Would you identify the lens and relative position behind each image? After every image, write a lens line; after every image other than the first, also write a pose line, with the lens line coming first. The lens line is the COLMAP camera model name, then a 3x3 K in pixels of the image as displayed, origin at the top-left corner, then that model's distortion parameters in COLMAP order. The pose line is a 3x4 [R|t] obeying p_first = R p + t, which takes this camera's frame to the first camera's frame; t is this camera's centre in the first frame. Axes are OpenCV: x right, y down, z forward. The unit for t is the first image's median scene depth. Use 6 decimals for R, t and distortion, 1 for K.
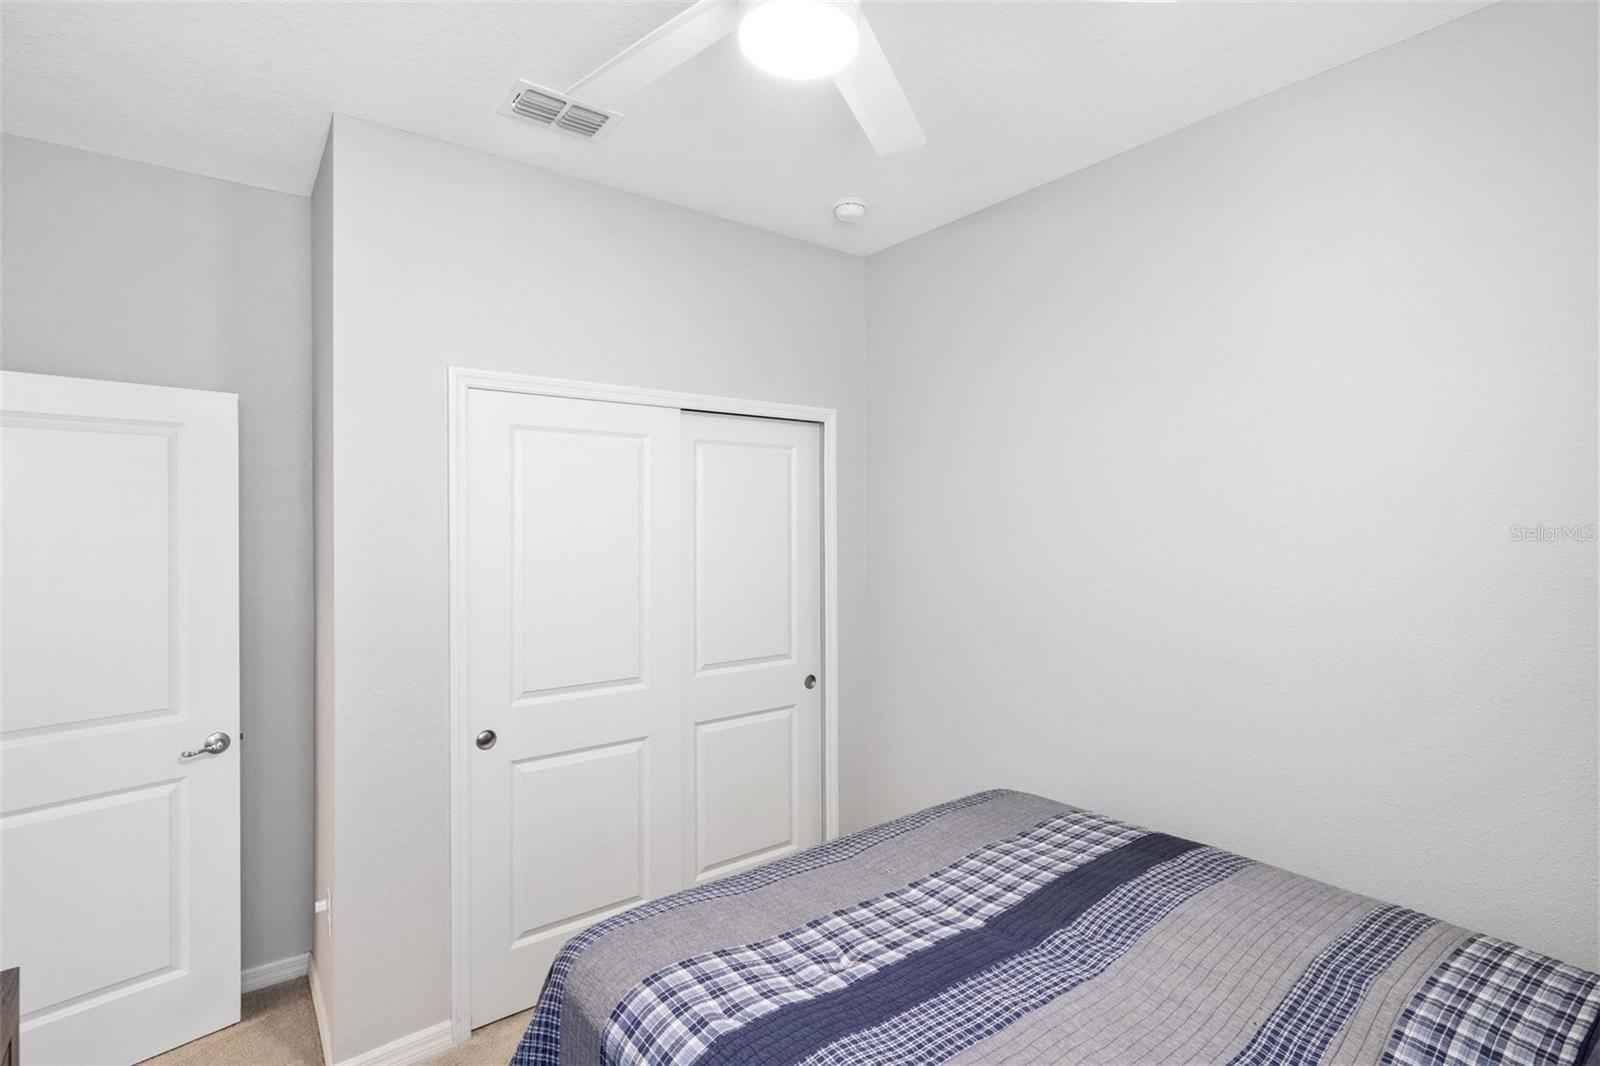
lens RADIAL K [[757.9, 0, 801.7], [0, 757.9, 522.4], [0, 0, 1]] dist [-0.003632, -0.001361]
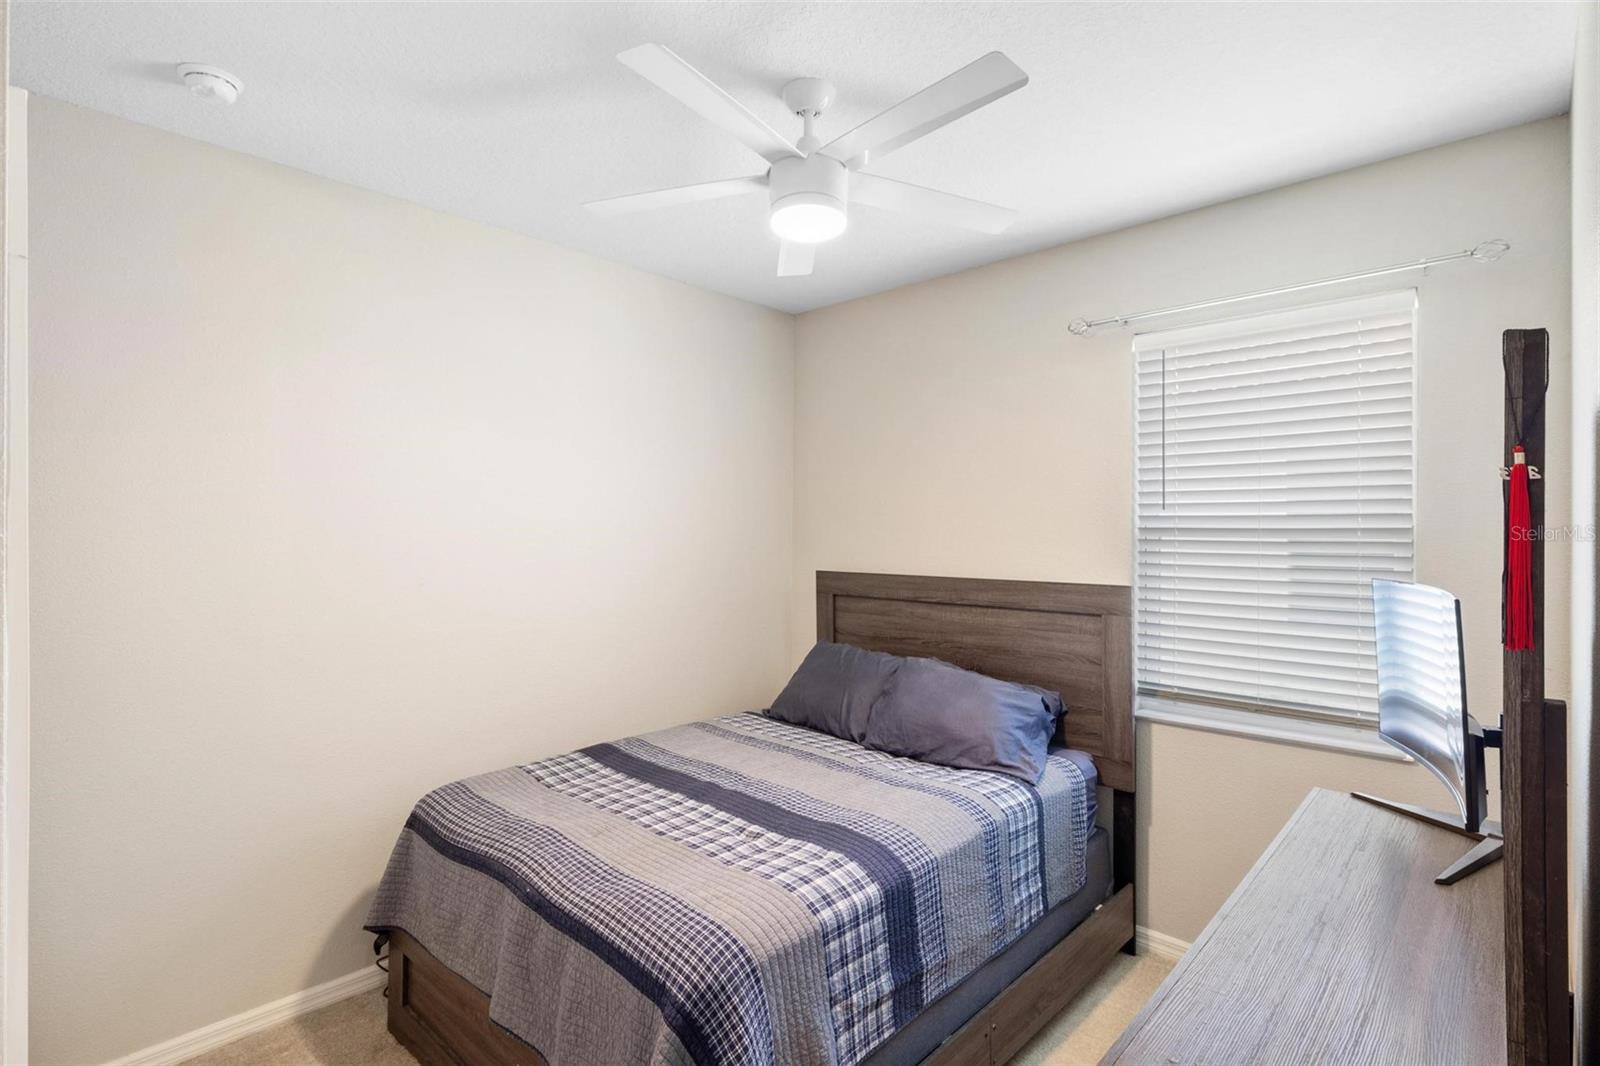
lens RADIAL K [[757.9, 0, 808.5], [0, 757.9, 537.9], [0, 0, 1]] dist [-0.003632, -0.001361]
pose [[-0.160459, -0.001664, 0.987041, -1.084520], [-0.004057, 0.999991, 0.001027, 0.010808], [-0.987034, -0.003839, -0.160464, 0.873642]]
